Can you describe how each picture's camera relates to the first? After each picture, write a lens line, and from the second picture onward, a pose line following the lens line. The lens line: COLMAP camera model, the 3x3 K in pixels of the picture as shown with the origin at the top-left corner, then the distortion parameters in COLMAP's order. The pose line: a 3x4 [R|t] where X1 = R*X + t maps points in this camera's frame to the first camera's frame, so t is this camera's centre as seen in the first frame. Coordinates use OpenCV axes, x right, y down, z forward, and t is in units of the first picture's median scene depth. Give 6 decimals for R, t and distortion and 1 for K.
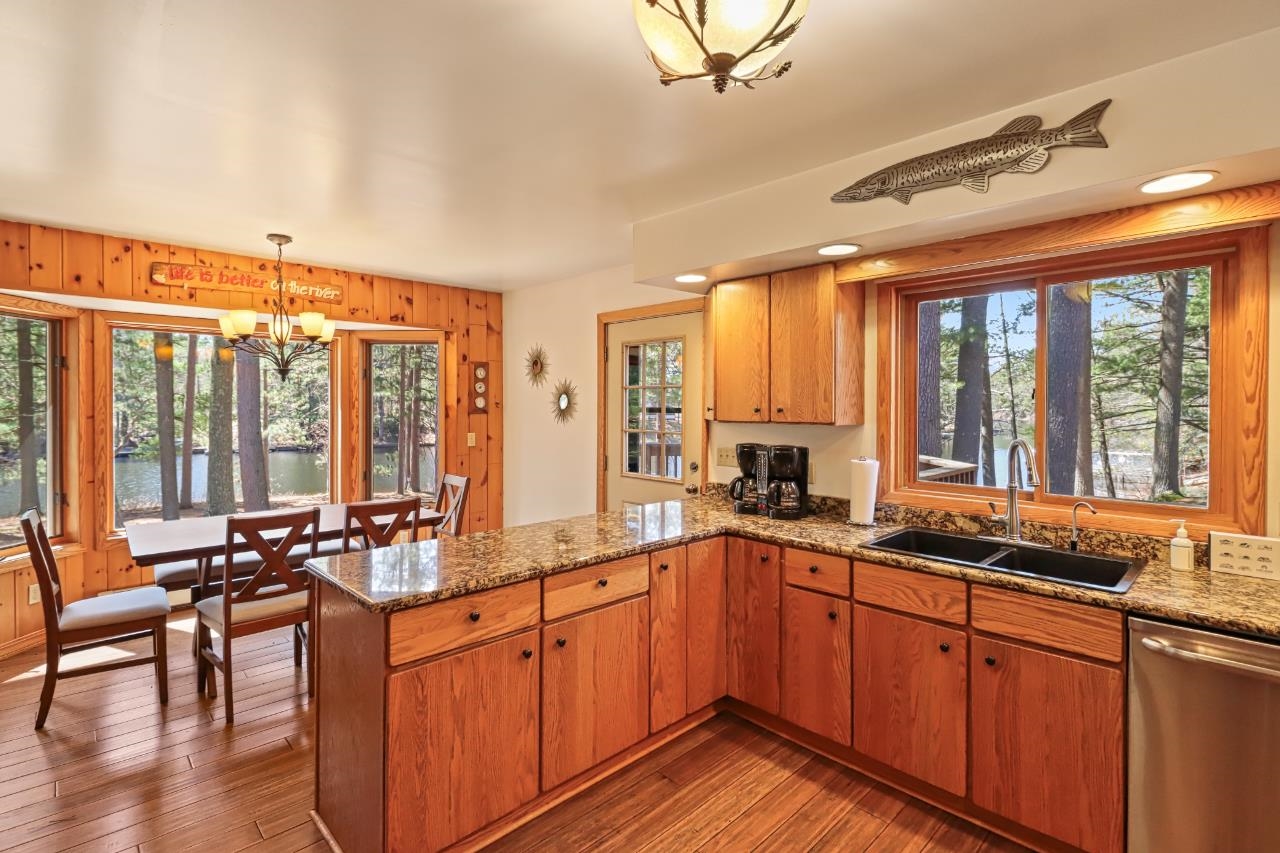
lens RADIAL K [[598.2, 0, 645.2], [0, 598.2, 412.4], [0, 0, 1]] dist [0.002383, -0.000313]
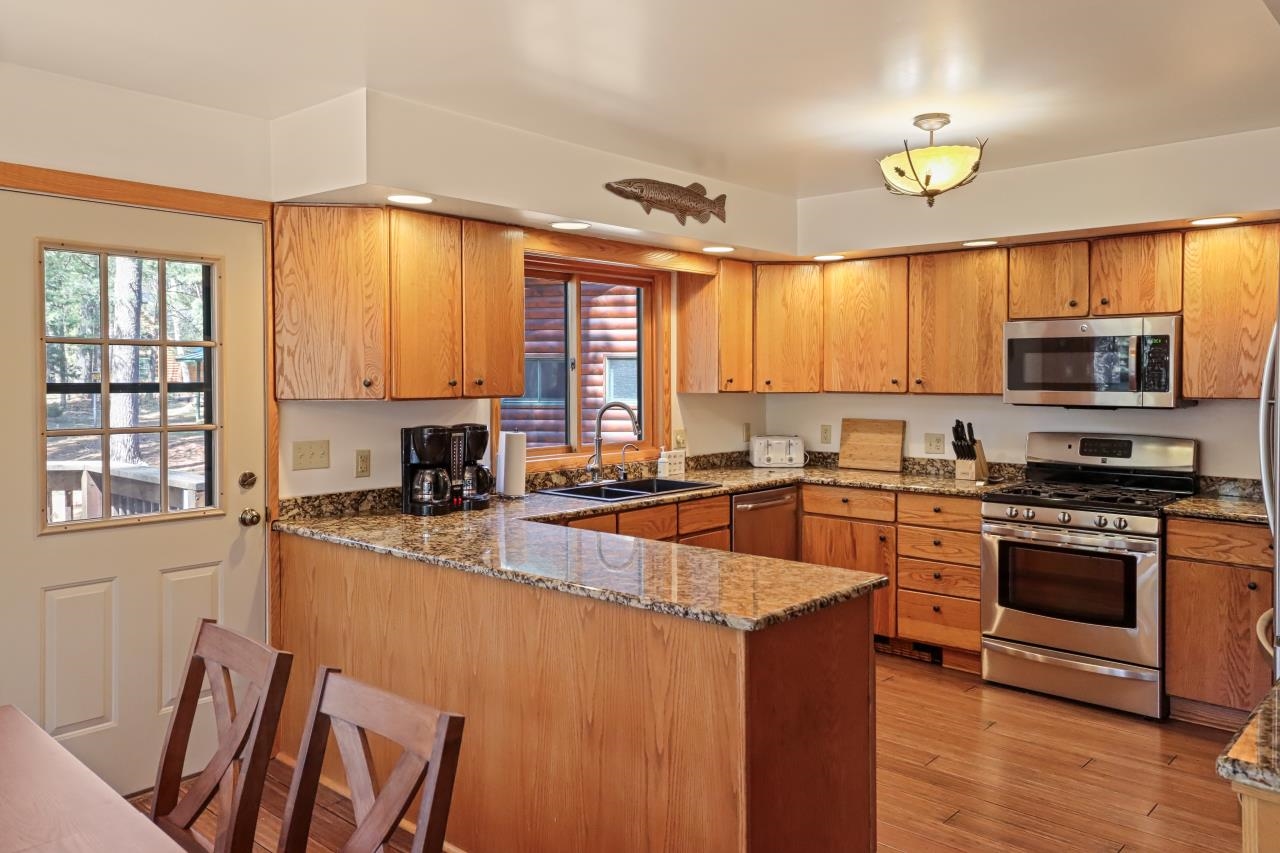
lens RADIAL K [[928.6, 0, 637.4], [0, 928.6, 383.0], [0, 0, 1]] dist [0.002468, 0.000234]
pose [[-0.052146, -0.013300, 0.998551, -1.155600], [0.014758, 0.999792, 0.014087, -0.018949], [-0.998530, 0.015471, -0.051939, 0.872974]]
